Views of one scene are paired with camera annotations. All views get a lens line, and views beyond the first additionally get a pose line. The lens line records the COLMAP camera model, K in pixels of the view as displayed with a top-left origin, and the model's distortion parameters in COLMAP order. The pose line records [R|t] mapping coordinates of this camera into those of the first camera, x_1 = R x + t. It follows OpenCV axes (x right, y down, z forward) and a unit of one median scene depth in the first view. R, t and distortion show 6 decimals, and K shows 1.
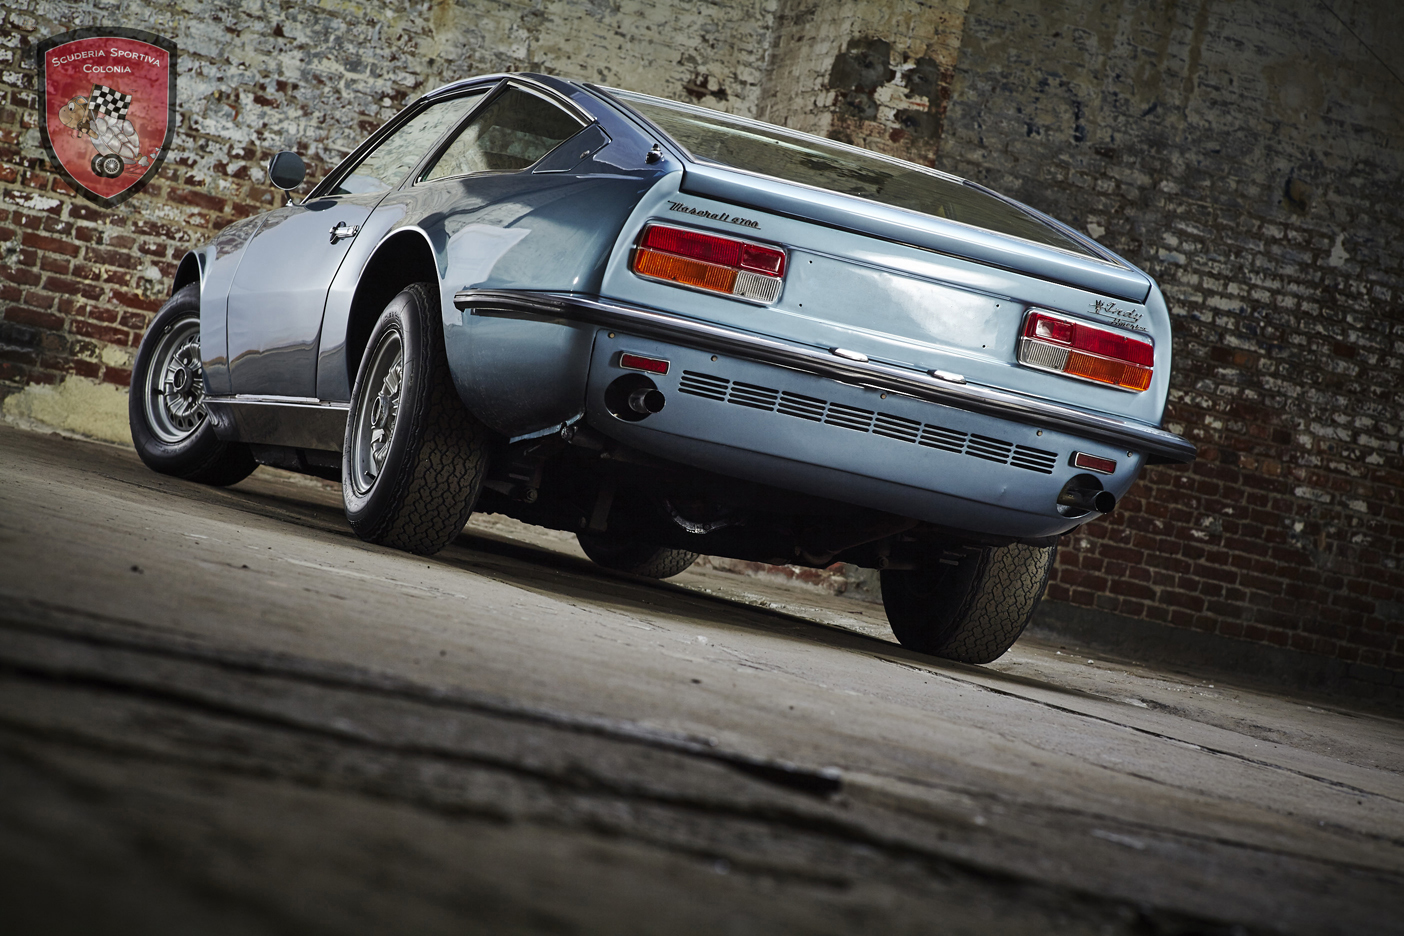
lens RADIAL K [[3429.2, 0, 697.2], [0, 3429.2, 471.6], [0, 0, 1]] dist [0.063399, -0.426613]
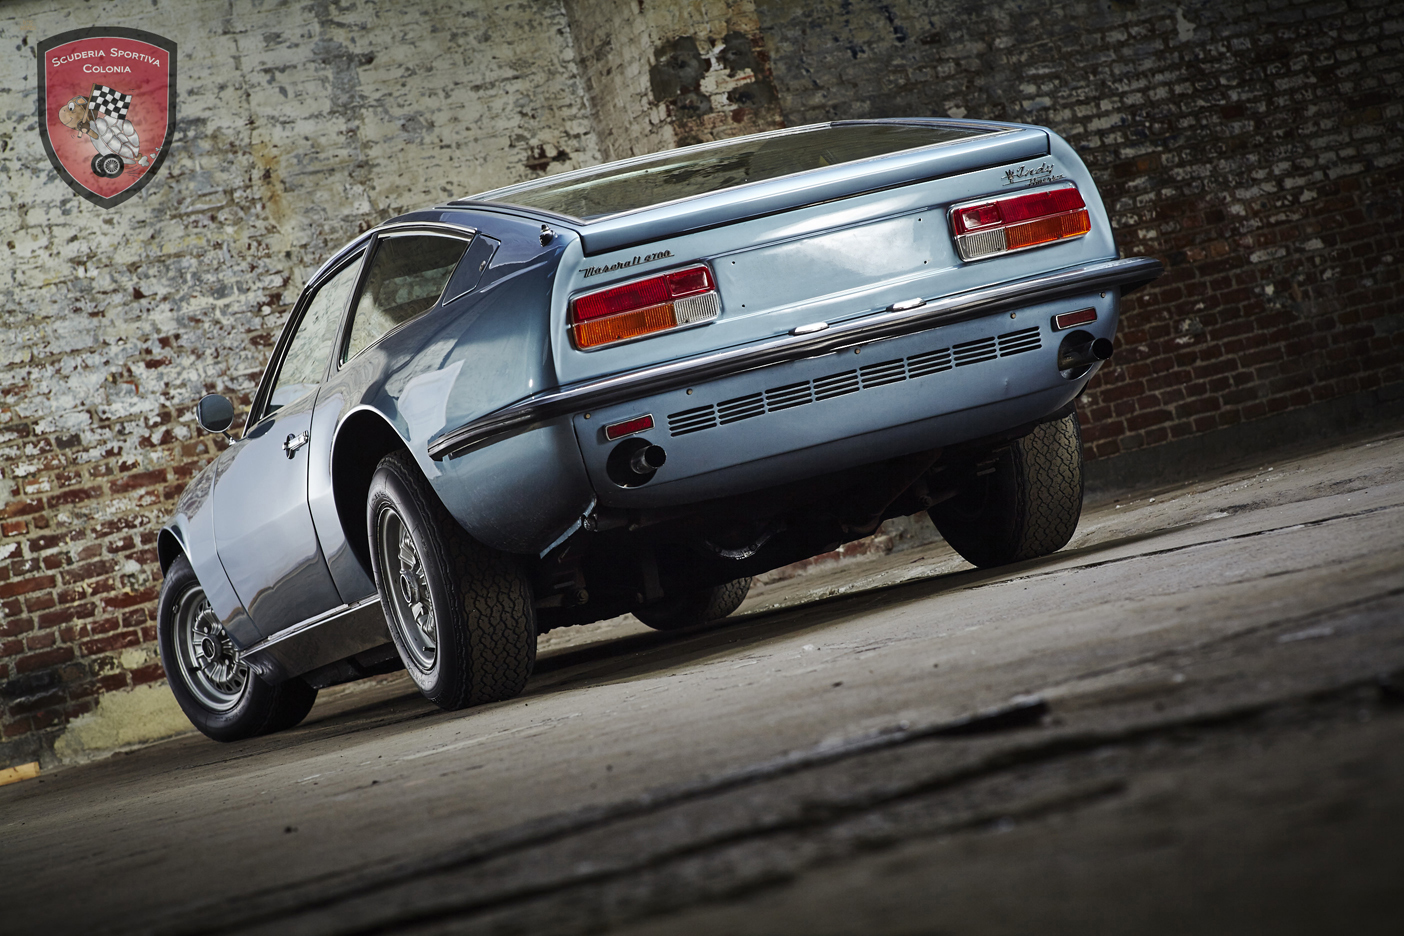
lens RADIAL K [[3429.2, 0, 697.2], [0, 3429.2, 471.6], [0, 0, 1]] dist [0.063399, -0.426613]
pose [[0.897529, -0.440913, 0.006186, -0.004673], [0.440953, 0.897485, -0.008985, -0.001049], [-0.001590, 0.010792, 0.999940, 0.000196]]
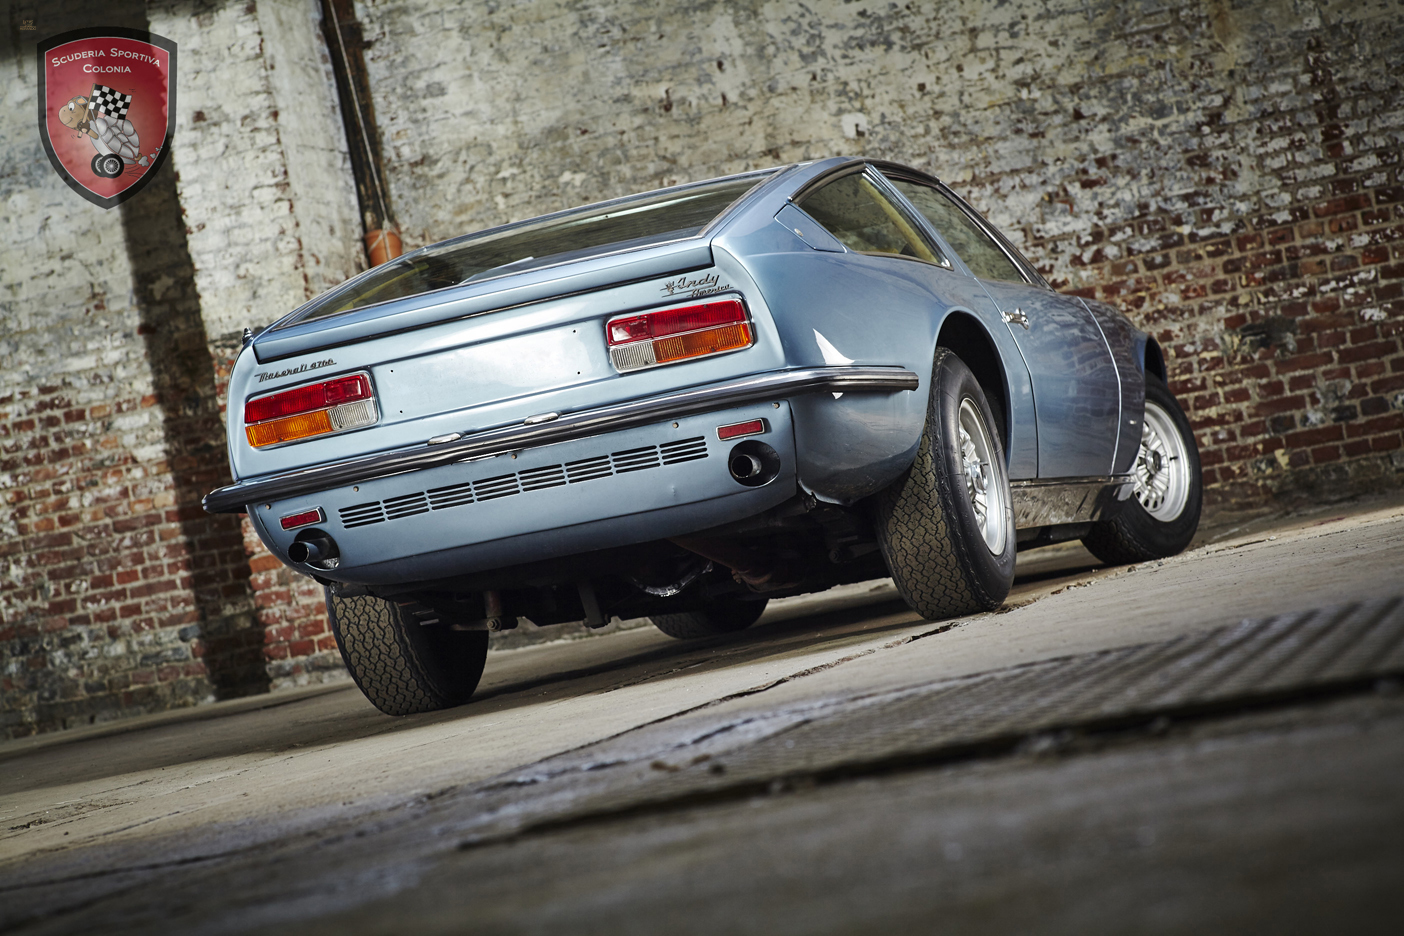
lens RADIAL K [[3429.2, 0, 697.2], [0, 3429.2, 471.6], [0, 0, 1]] dist [0.063399, -0.426613]
pose [[0.733181, -0.363055, -0.575010, 0.346912], [0.349812, 0.926462, -0.138921, 0.073368], [0.583161, -0.099291, 0.806266, 0.096729]]
